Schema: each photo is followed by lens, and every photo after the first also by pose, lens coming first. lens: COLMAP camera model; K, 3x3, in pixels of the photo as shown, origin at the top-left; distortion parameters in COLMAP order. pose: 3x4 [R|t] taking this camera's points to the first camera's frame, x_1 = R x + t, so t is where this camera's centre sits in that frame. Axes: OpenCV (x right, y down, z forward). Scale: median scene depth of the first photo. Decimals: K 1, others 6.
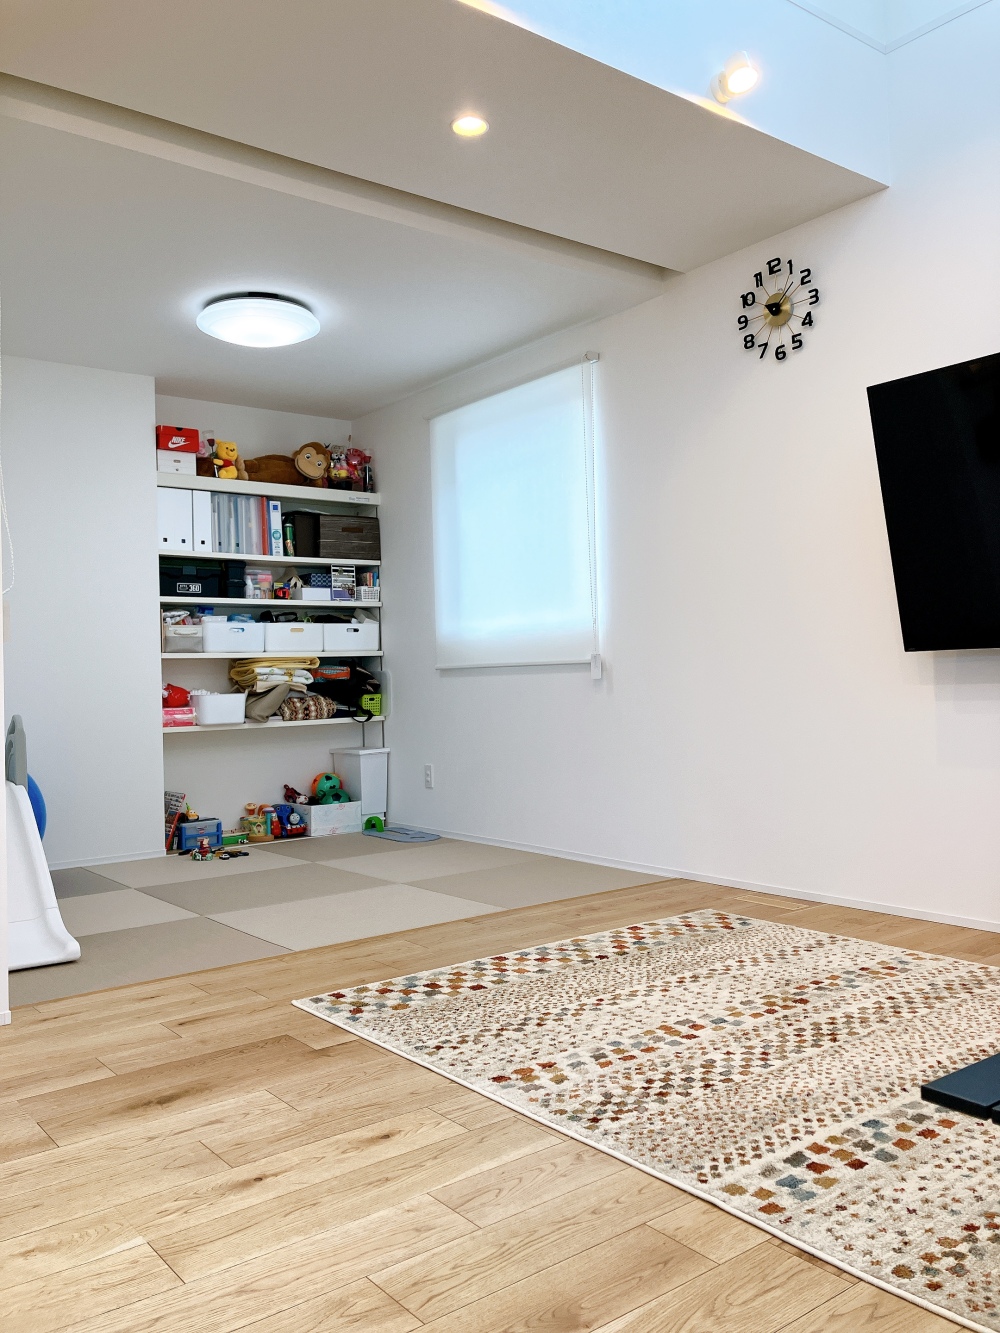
lens RADIAL K [[1099.2, 0, 508.5], [0, 1099.2, 665.7], [0, 0, 1]] dist [0.047408, -0.059929]
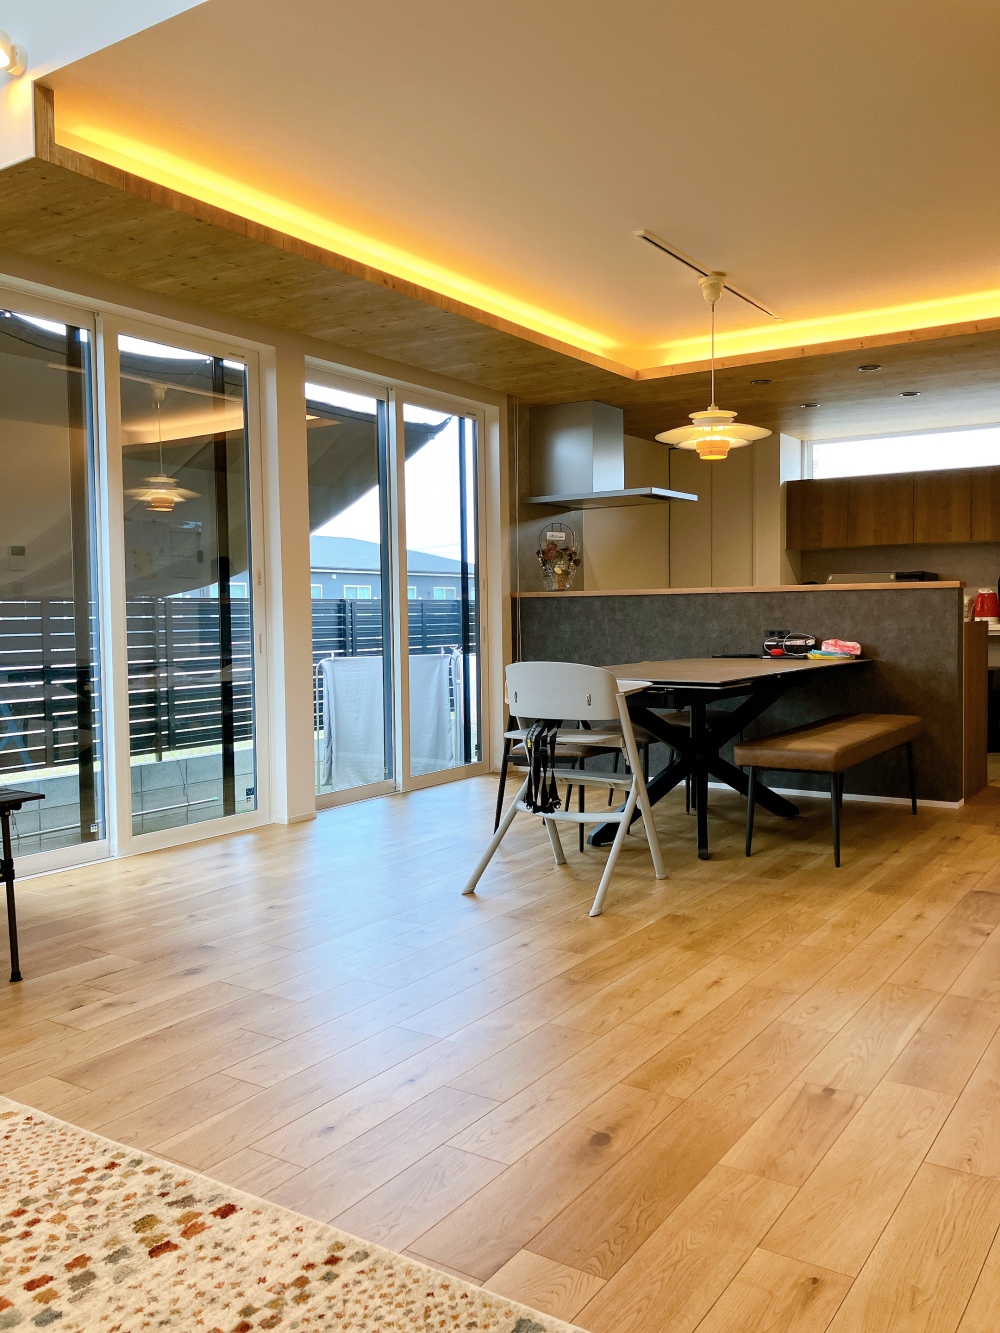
lens RADIAL K [[1099.2, 0, 498.0], [0, 1099.2, 668.9], [0, 0, 1]] dist [0.047408, -0.059929]
pose [[-0.948478, 0.058981, -0.311305, 0.031400], [0.046725, 0.997816, 0.046688, -0.038547], [0.313379, 0.029737, -0.949163, 1.781109]]
